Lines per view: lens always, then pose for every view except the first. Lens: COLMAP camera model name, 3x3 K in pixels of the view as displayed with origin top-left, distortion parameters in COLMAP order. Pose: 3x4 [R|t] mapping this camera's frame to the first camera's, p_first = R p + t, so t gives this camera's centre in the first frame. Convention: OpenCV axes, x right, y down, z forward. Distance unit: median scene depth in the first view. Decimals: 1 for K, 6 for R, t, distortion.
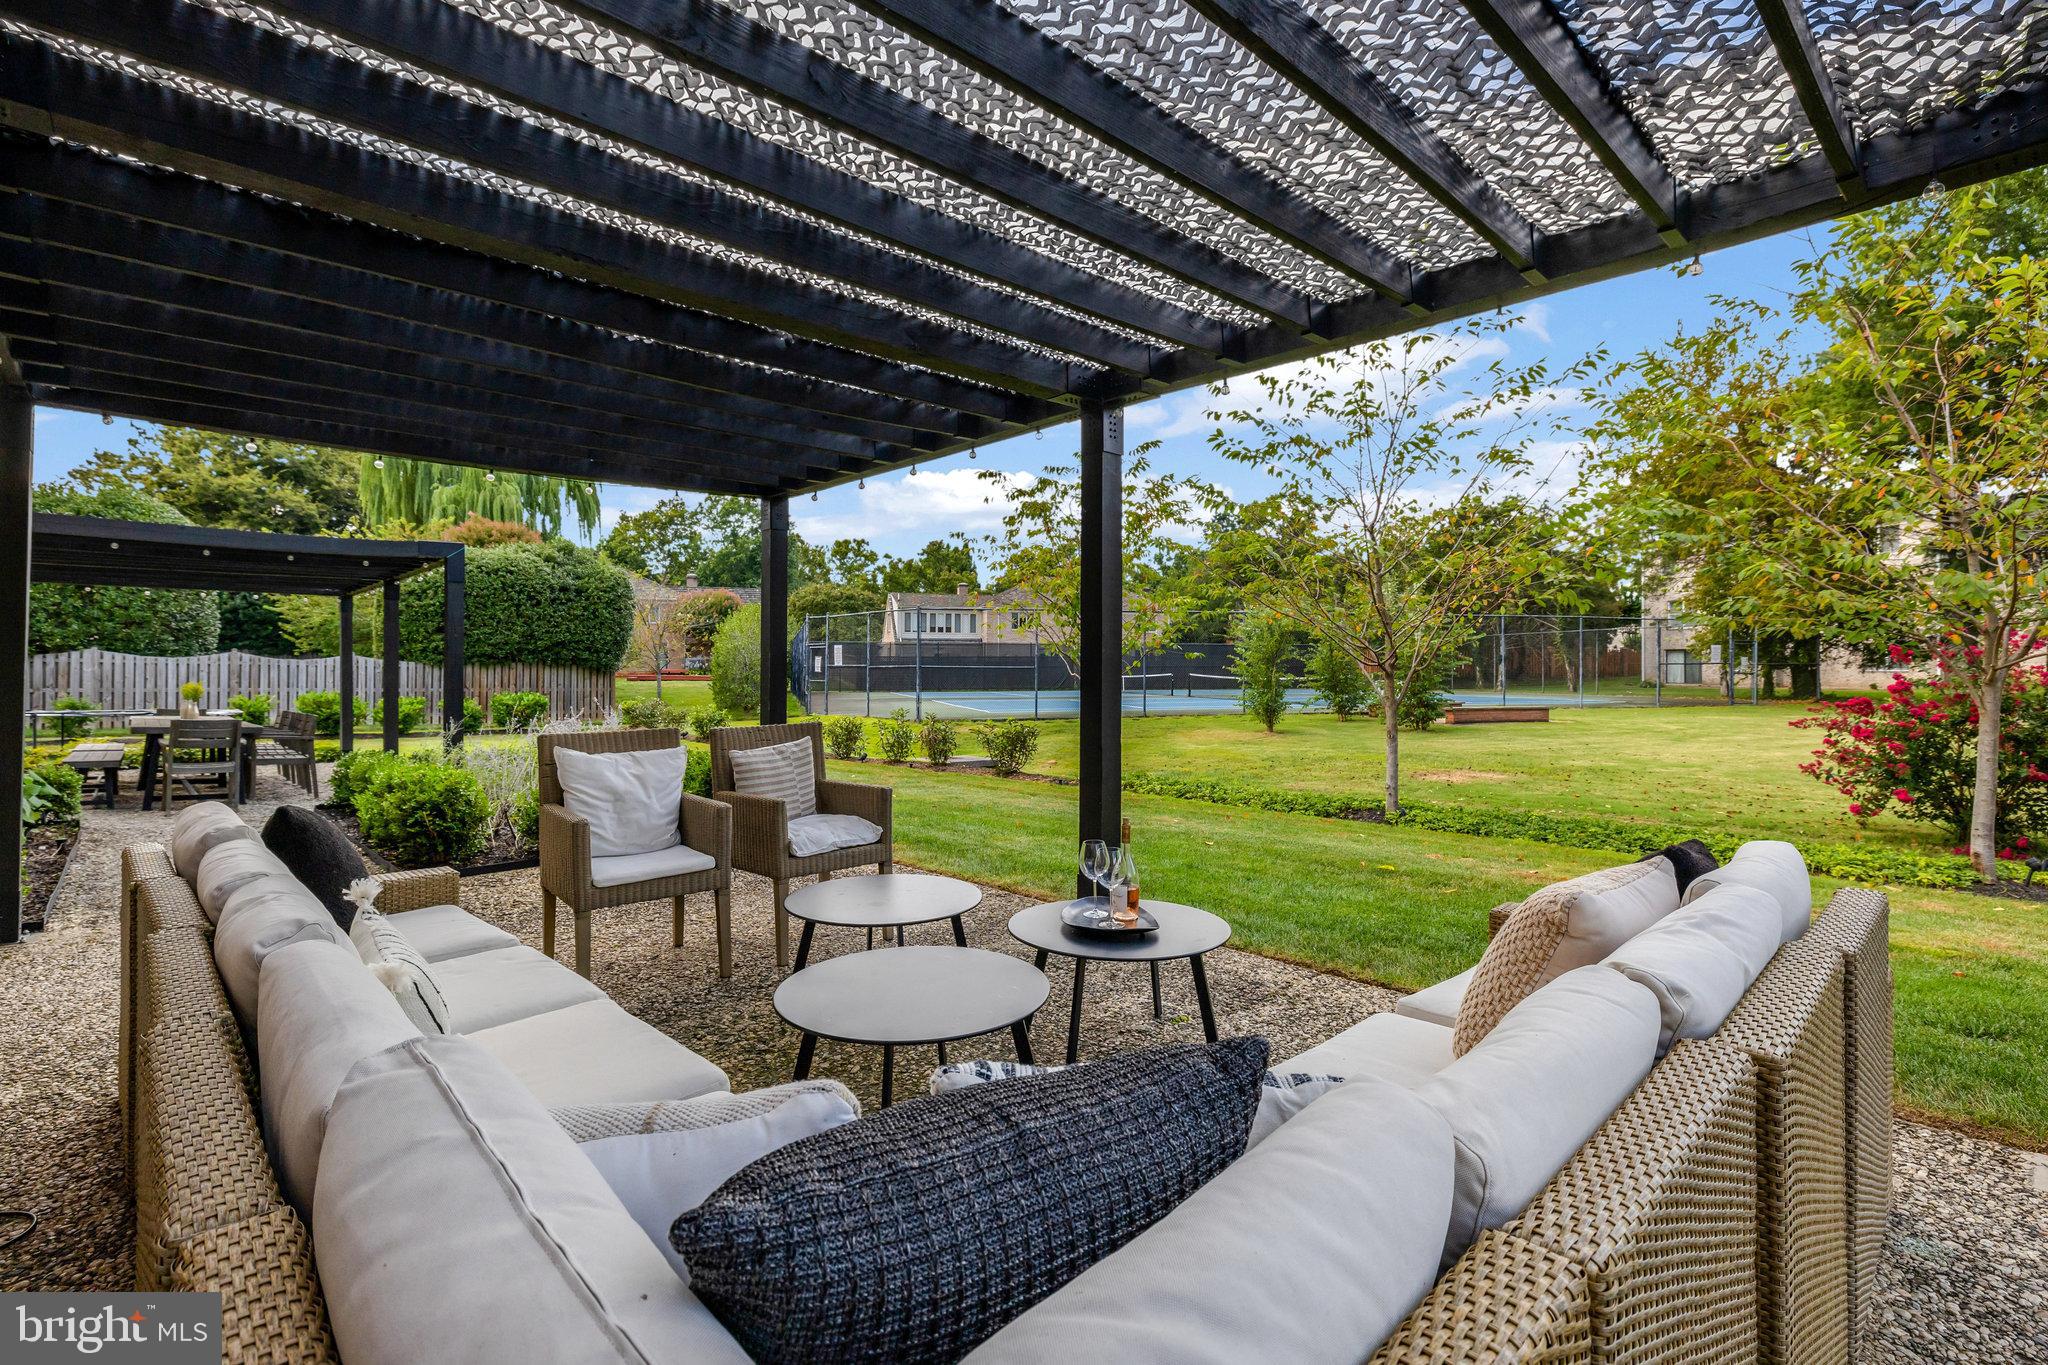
lens RADIAL K [[970.1, 0, 1027.0], [0, 970.1, 664.5], [0, 0, 1]] dist [0.000151, 0.000107]
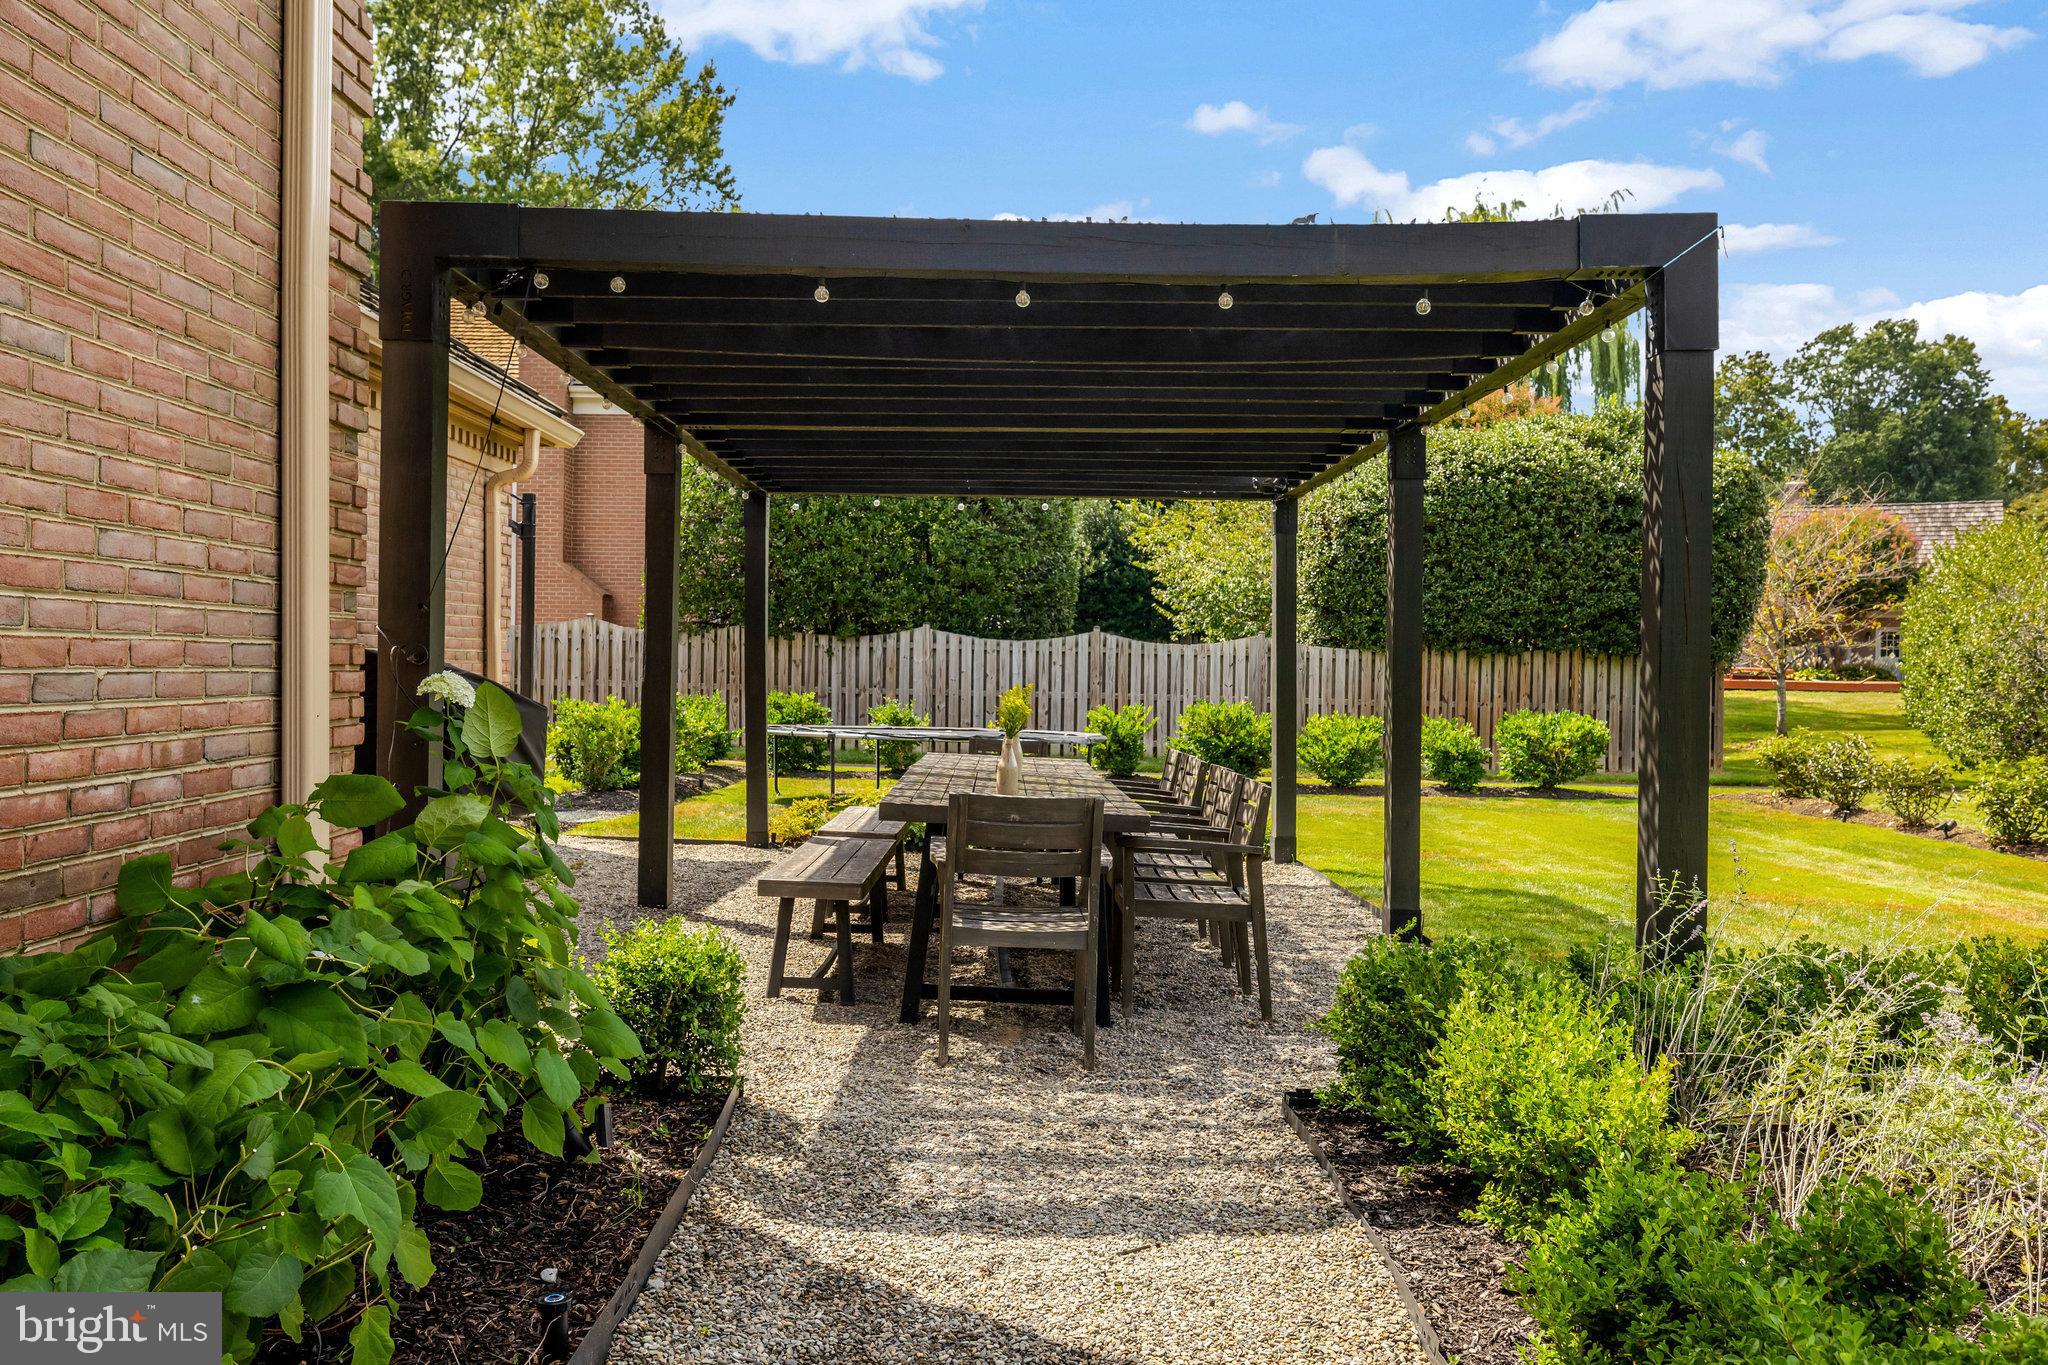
lens RADIAL K [[1646.7, 0, 1024.0], [0, 1646.7, 682.5], [0, 0, 1]] dist [0.000126, 0.000062]
pose [[0.744919, 0.015381, -0.666977, -0.183765], [-0.006735, 0.999857, 0.015536, 0.002879], [0.667120, -0.007081, 0.744916, 0.227513]]
